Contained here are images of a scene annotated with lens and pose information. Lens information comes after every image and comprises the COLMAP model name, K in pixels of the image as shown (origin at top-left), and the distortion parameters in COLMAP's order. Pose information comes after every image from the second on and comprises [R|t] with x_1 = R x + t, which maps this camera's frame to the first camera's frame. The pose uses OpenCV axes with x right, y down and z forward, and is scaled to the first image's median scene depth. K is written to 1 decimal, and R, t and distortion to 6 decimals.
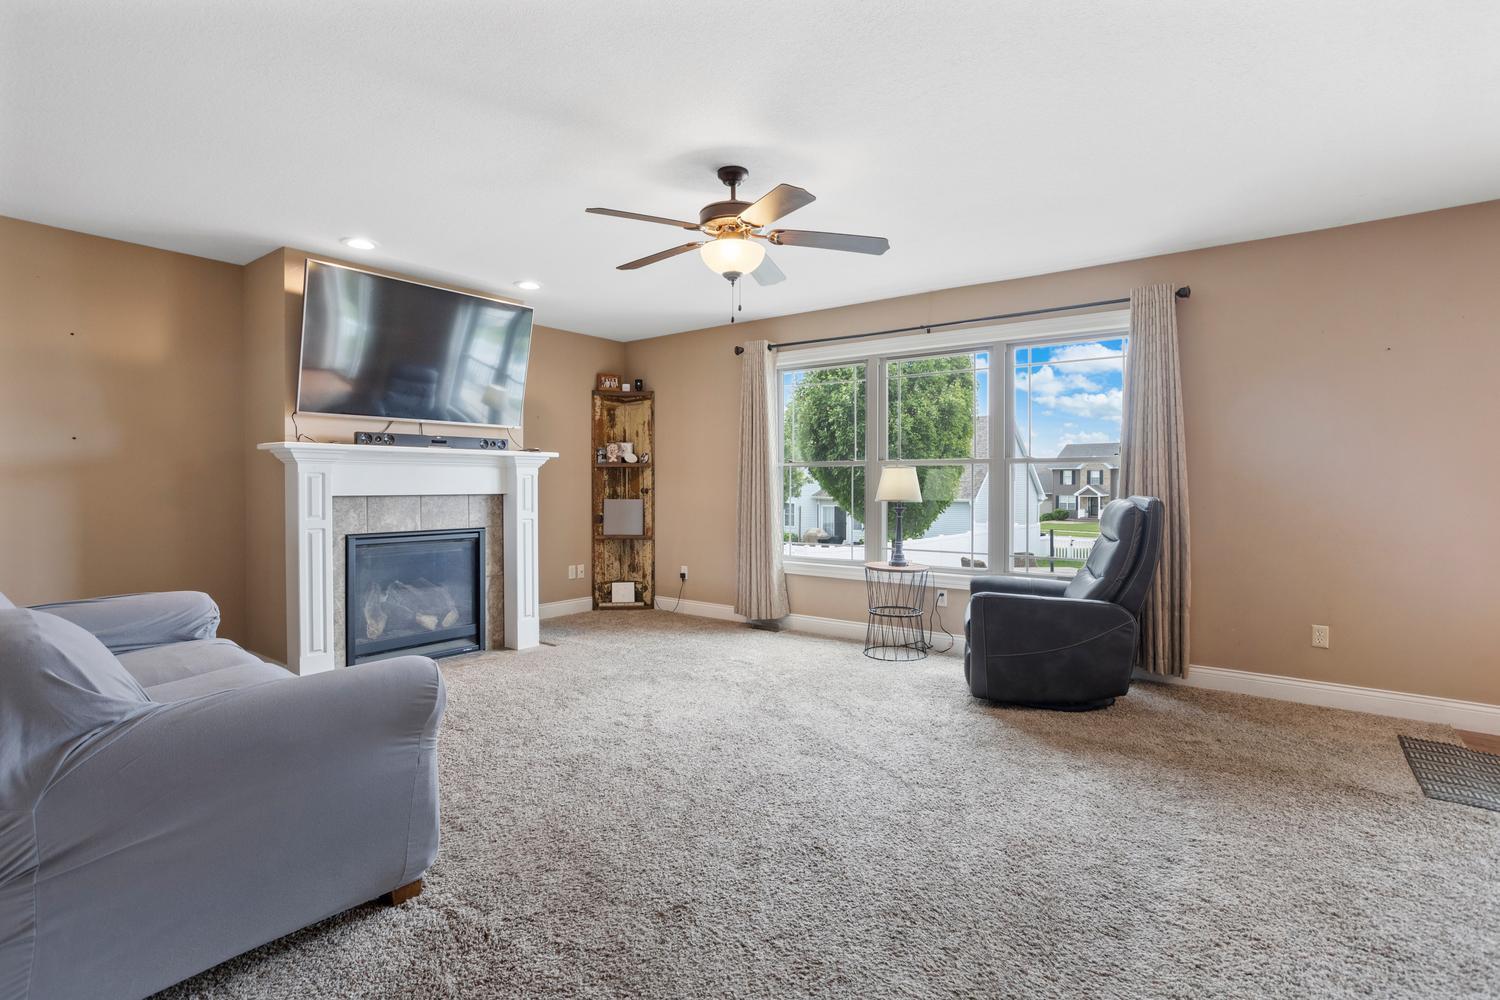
lens RADIAL K [[732.3, 0, 743.2], [0, 732.3, 492.0], [0, 0, 1]] dist [-0.050126, 0.032657]
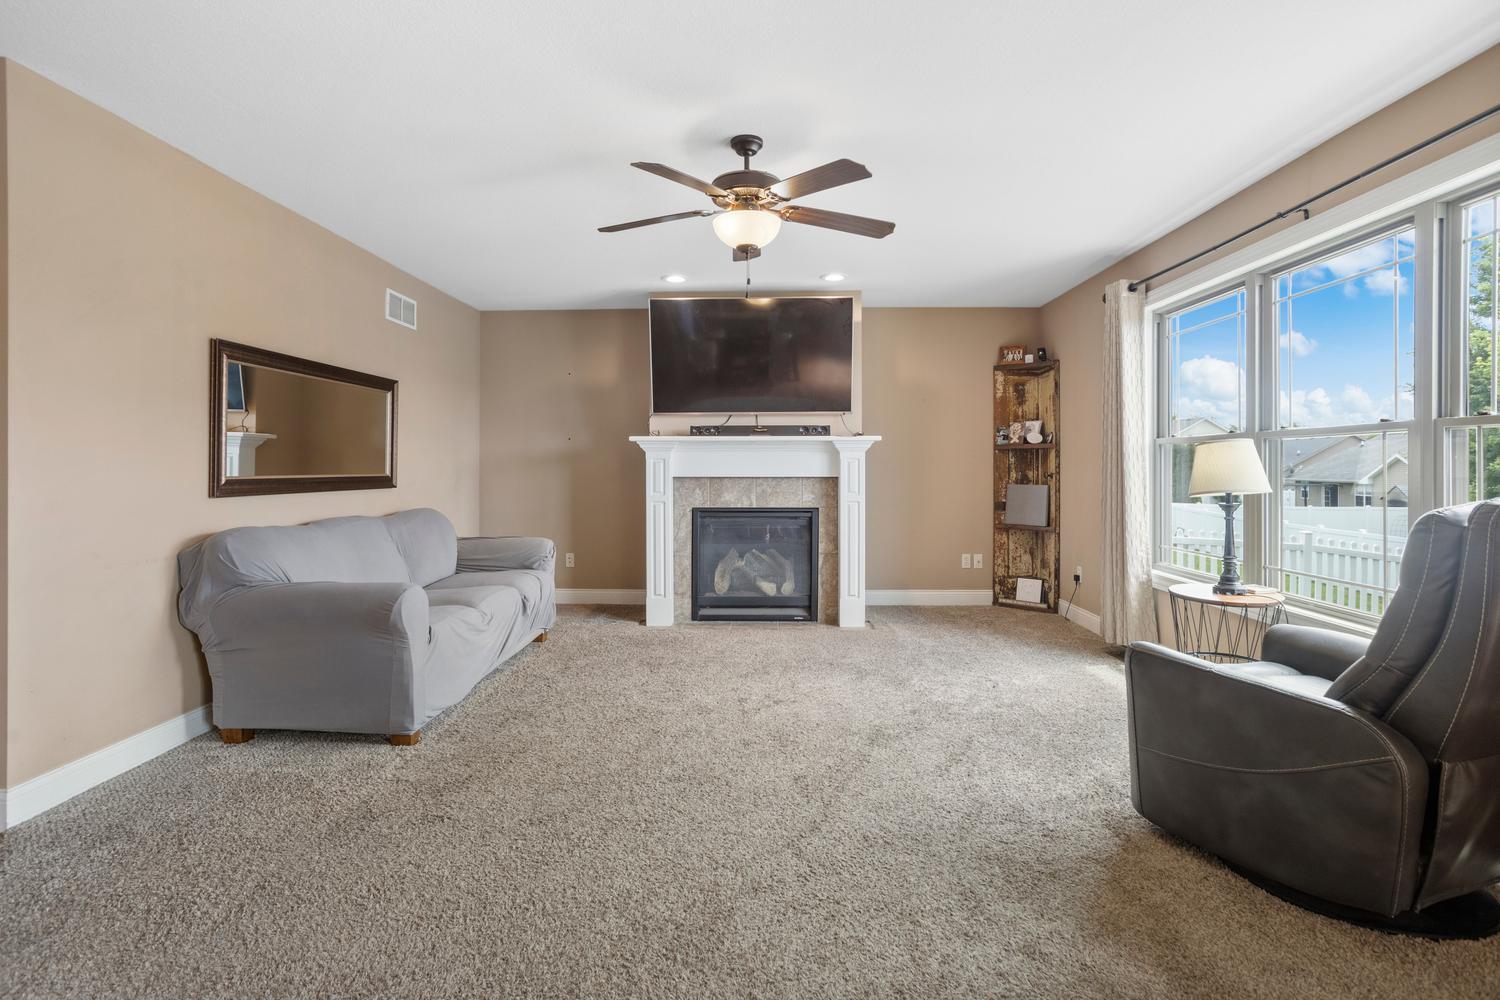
lens RADIAL K [[735.0, 0, 750.3], [0, 735.0, 462.5], [0, 0, 1]] dist [-0.038881, 0.000402]
pose [[0.596283, -0.007715, -0.802737, 0.427247], [-0.008142, 0.999844, -0.015657, -0.000423], [0.802733, 0.015872, 0.596128, 0.248911]]
